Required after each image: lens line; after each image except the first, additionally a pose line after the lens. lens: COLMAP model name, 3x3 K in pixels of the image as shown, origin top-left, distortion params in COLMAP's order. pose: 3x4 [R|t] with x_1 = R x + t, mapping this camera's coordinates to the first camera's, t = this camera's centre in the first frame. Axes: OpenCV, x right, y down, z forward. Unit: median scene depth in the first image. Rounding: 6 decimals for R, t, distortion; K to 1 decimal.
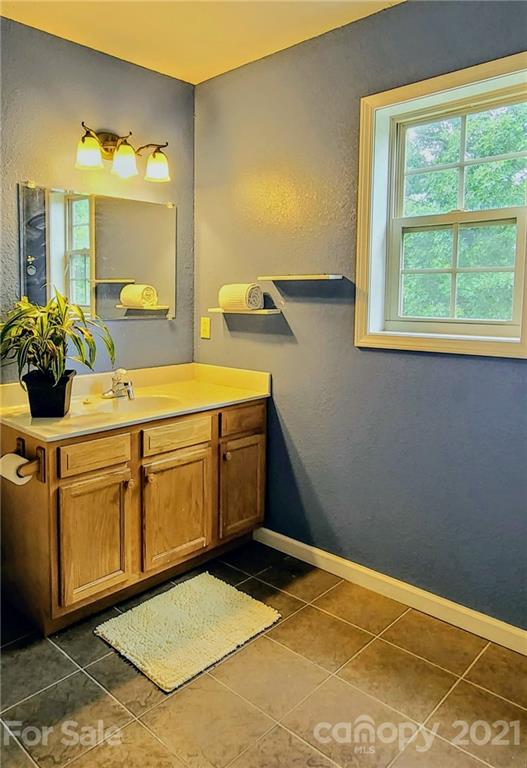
lens RADIAL K [[537.8, 0, 262.9], [0, 537.8, 382.1], [0, 0, 1]] dist [0.000864, 0.000063]
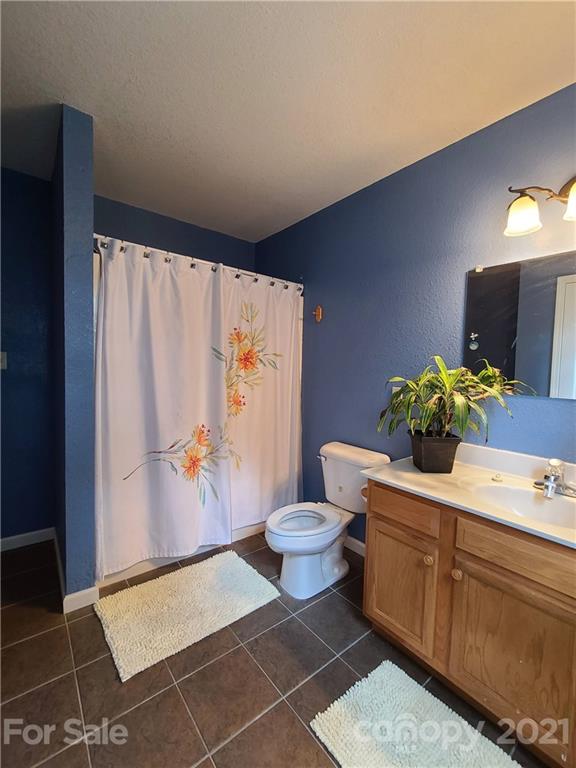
lens RADIAL K [[378.2, 0, 286.3], [0, 378.2, 385.9], [0, 0, 1]] dist [-0.000437, -0.000049]
pose [[-0.228987, 0.075263, -0.970516, 0.479429], [-0.175765, 0.977422, 0.117269, -0.163164], [0.957430, 0.197435, -0.210588, 0.885880]]
